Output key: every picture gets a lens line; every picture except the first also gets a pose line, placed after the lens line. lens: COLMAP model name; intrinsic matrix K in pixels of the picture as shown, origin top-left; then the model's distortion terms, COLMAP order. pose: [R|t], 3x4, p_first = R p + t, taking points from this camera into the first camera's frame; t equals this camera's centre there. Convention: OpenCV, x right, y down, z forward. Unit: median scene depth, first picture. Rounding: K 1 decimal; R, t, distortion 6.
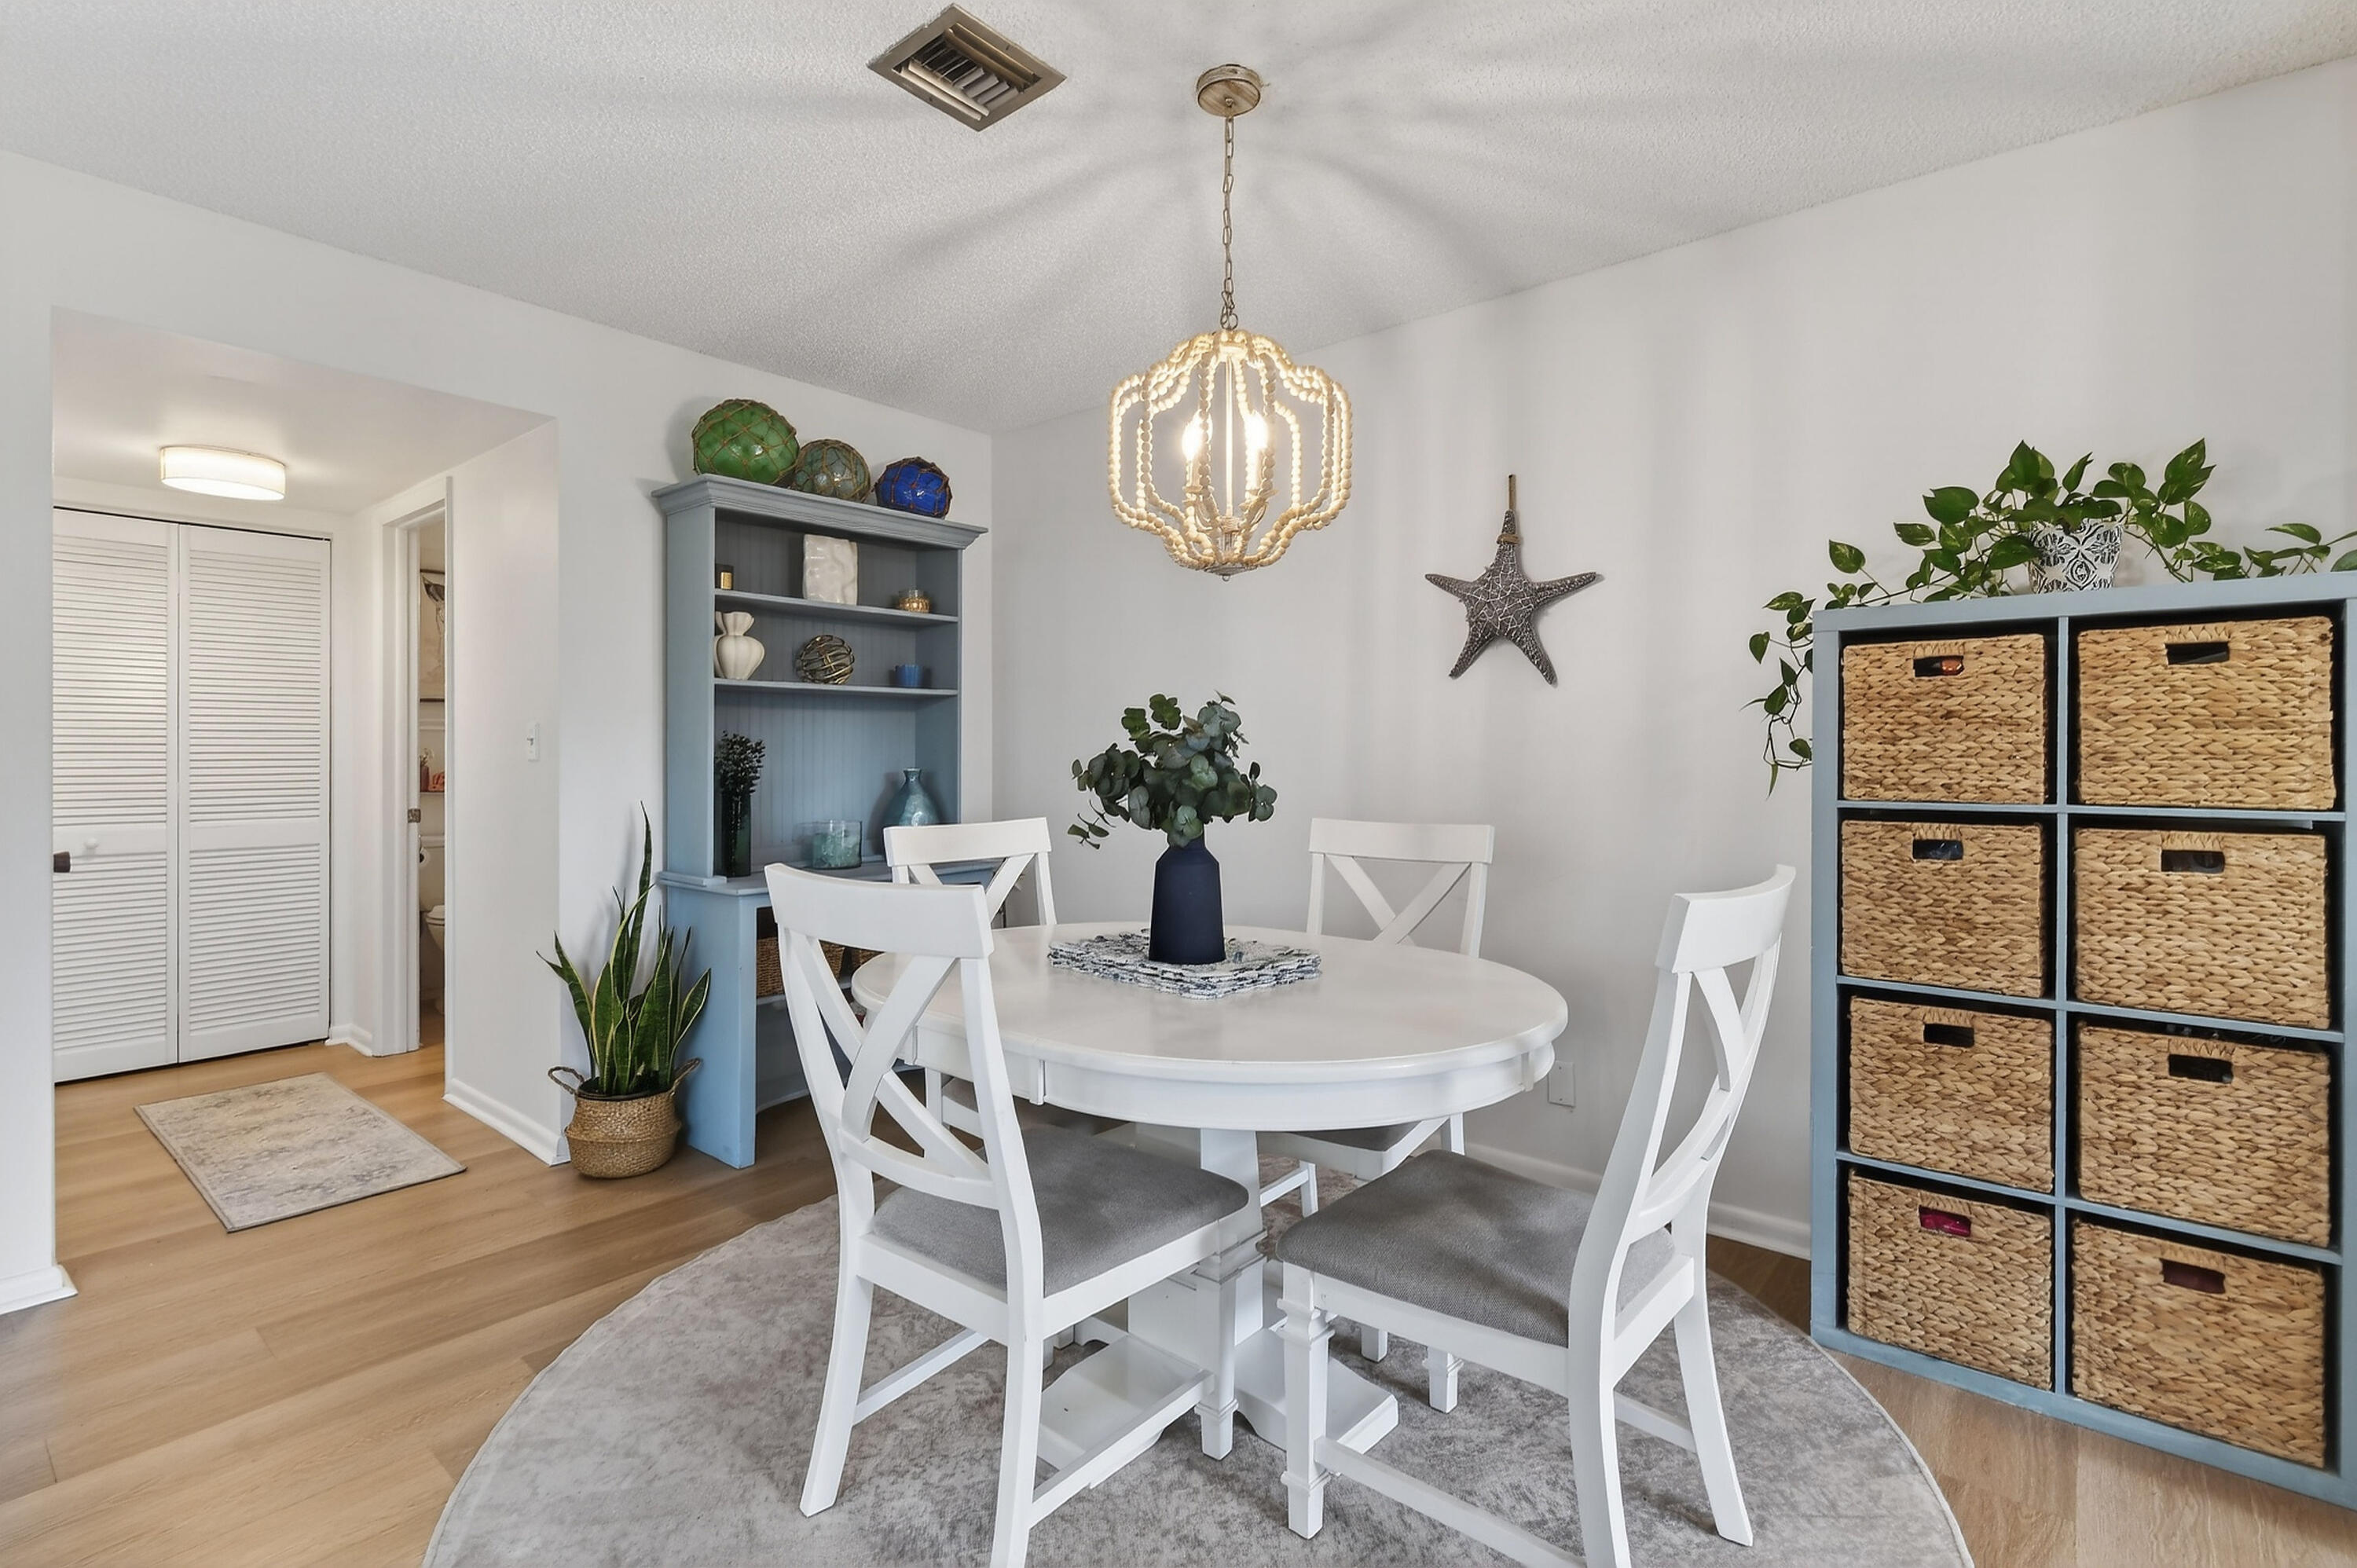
lens RADIAL K [[1104.5, 0, 1175.5], [0, 1104.5, 751.4], [0, 0, 1]] dist [0.006662, -0.000292]
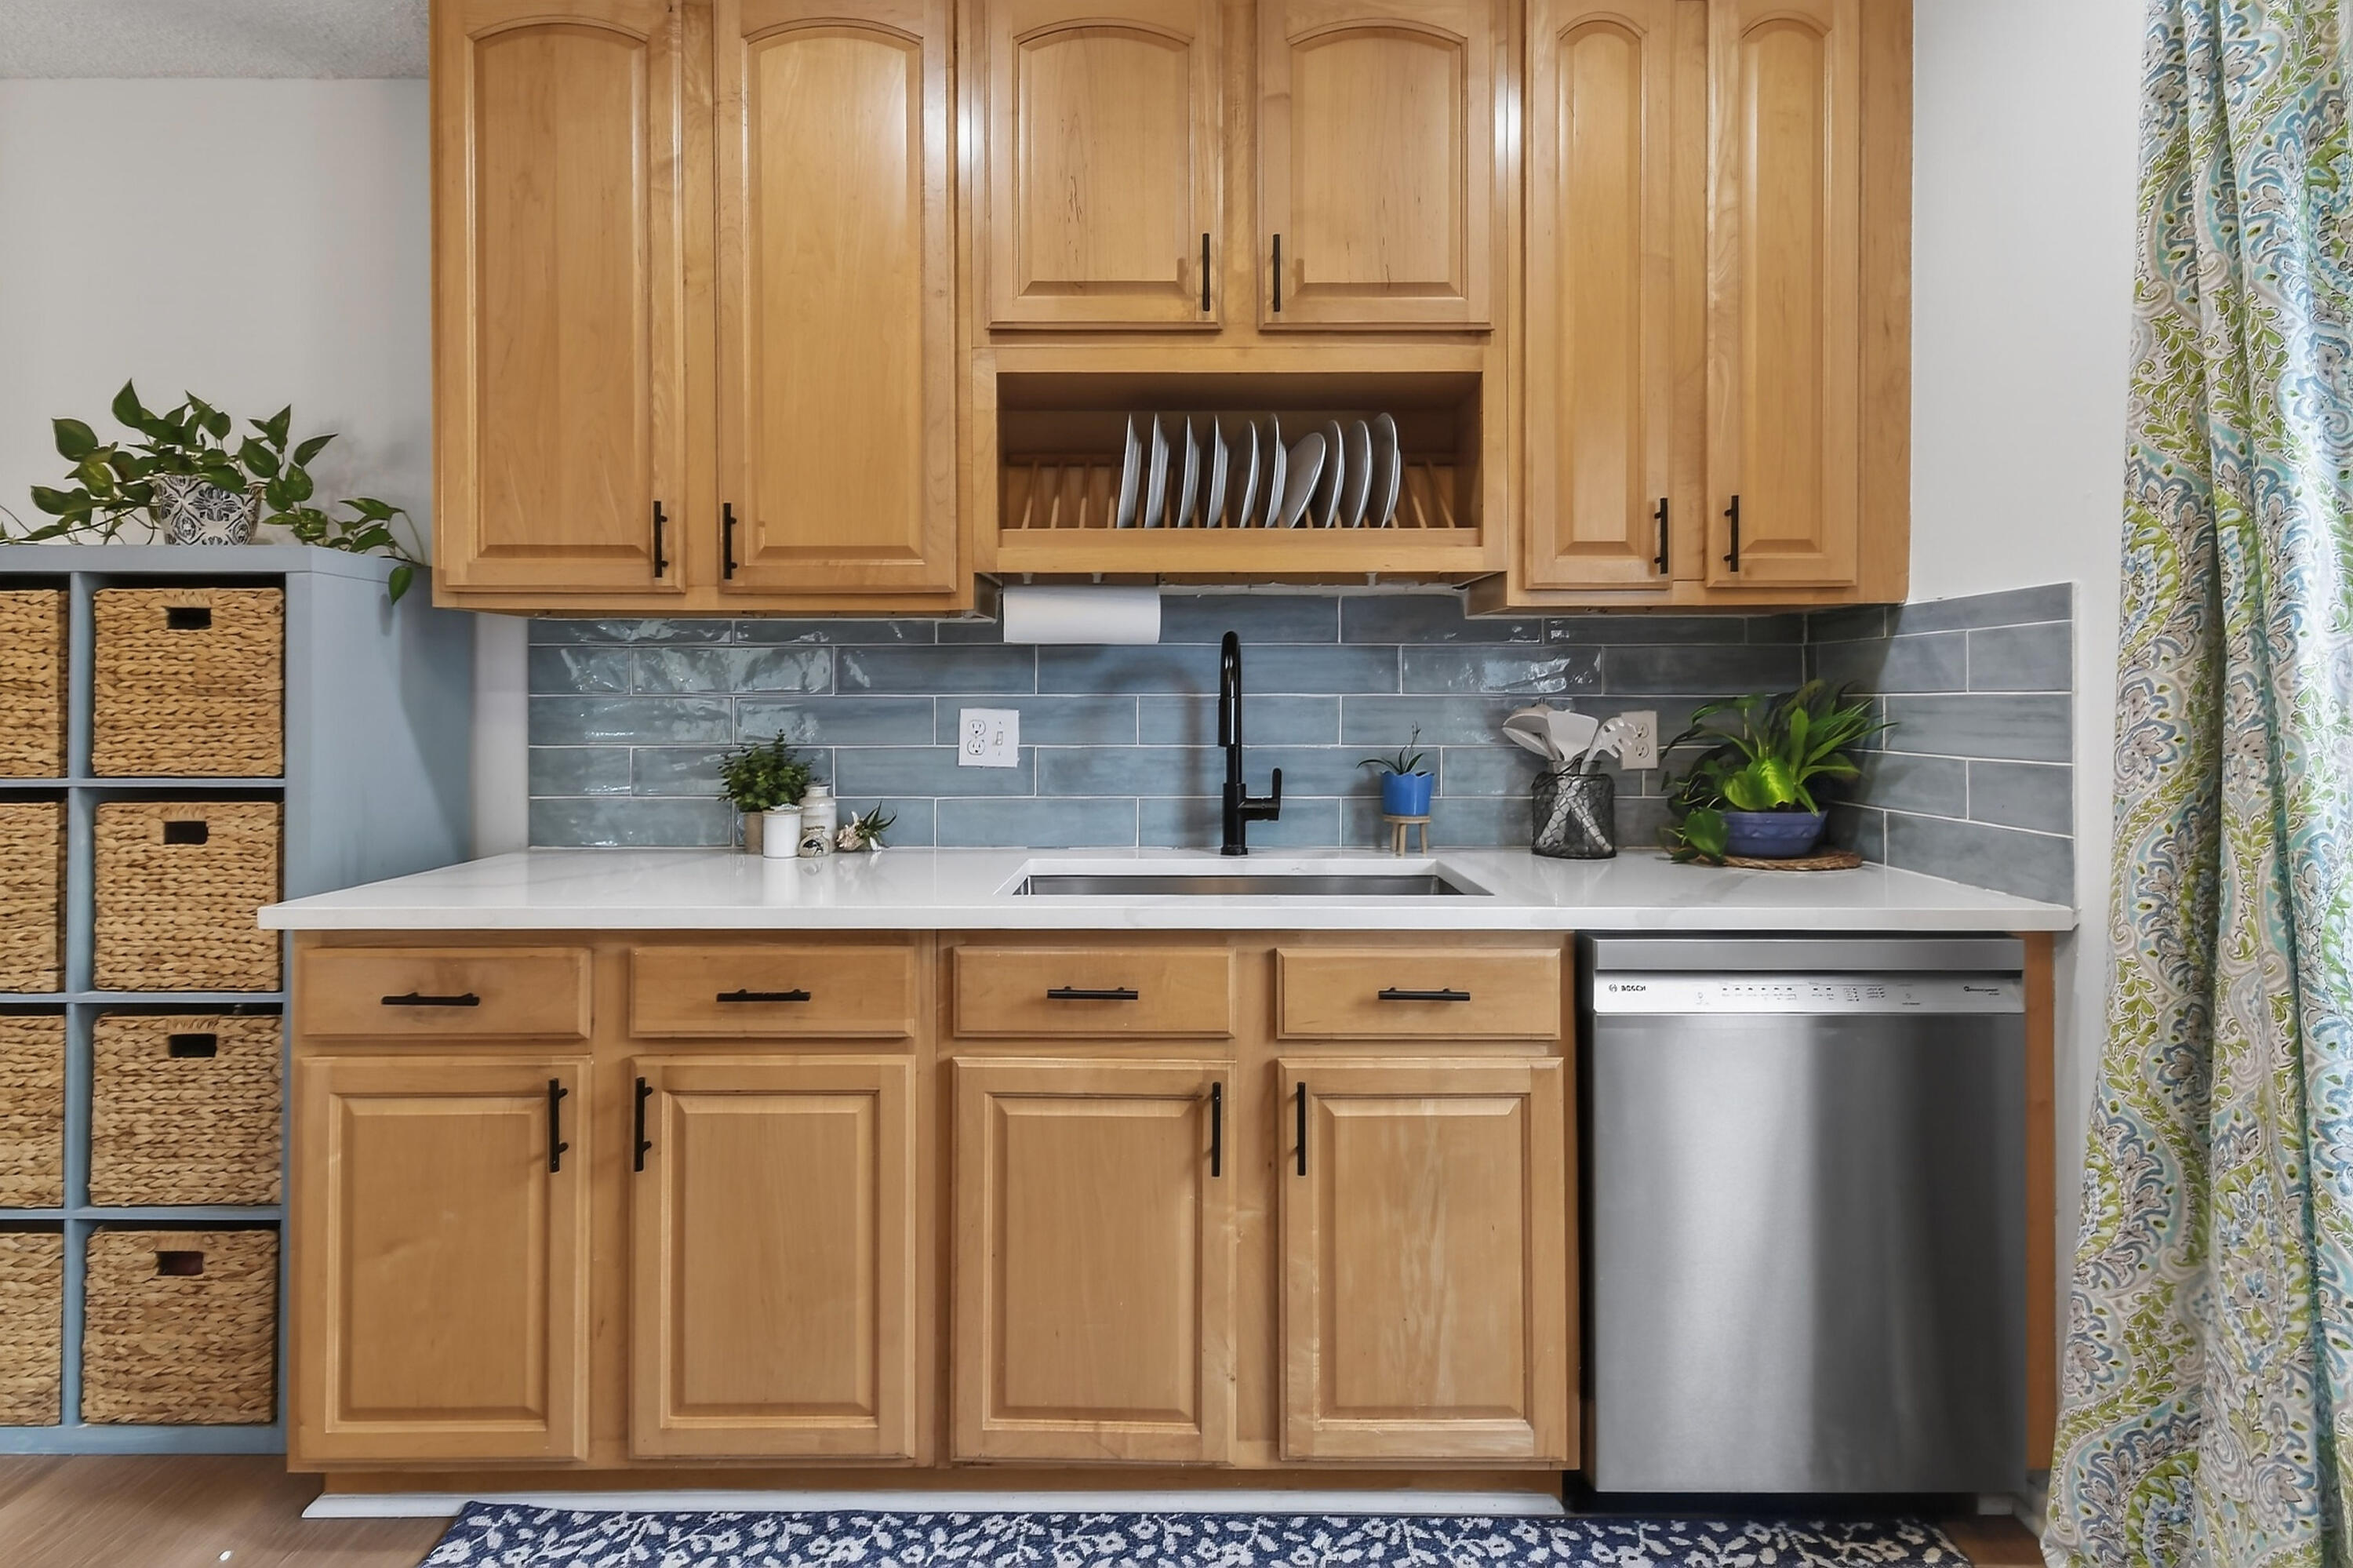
lens RADIAL K [[1106.5, 0, 1184.8], [0, 1106.5, 692.5], [0, 0, 1]] dist [0.014842, -0.006196]
pose [[0.769178, 0.002184, 0.639031, 0.911047], [-0.000046, 0.999994, -0.003363, -0.019070], [-0.639035, 0.002557, 0.769174, -0.289533]]
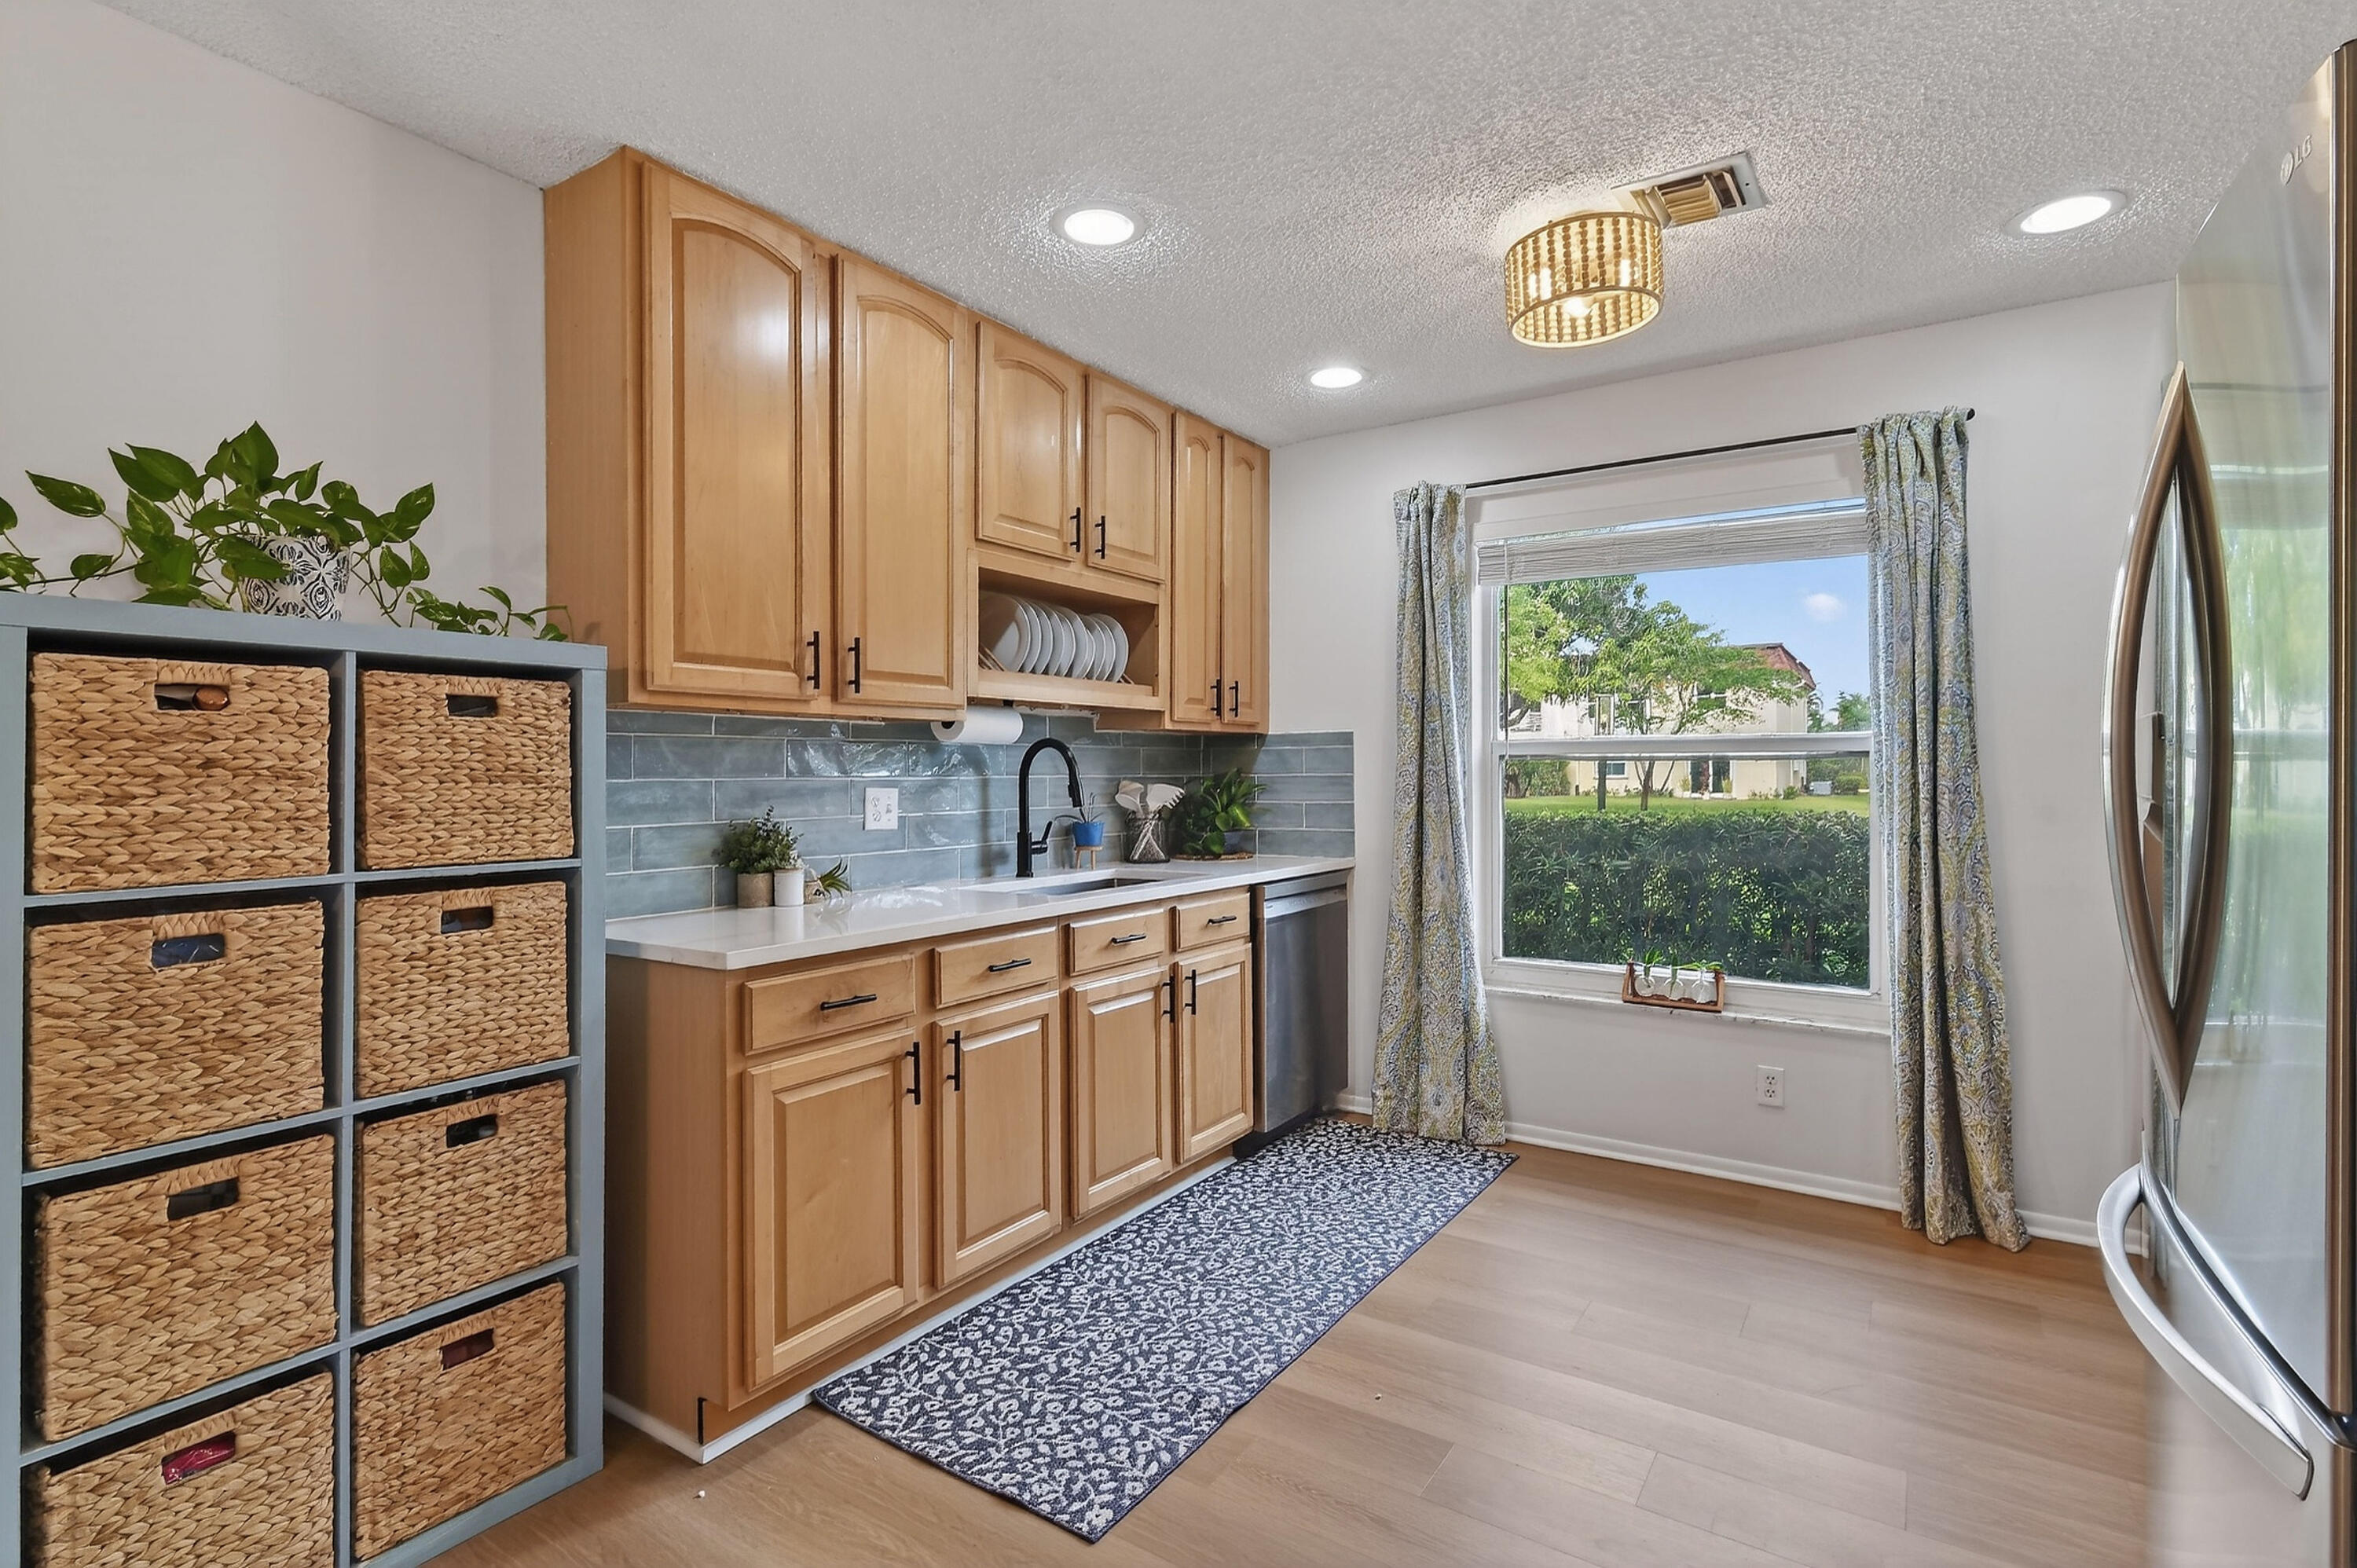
lens RADIAL K [[1119.7, 0, 1181.8], [0, 1119.7, 768.5], [0, 0, 1]] dist [0.007774, 0.000191]
pose [[-0.103327, 0.003823, 0.994640, -0.121133], [0.003817, 0.999987, -0.003447, -0.026171], [-0.994640, 0.003440, -0.103340, 0.453162]]
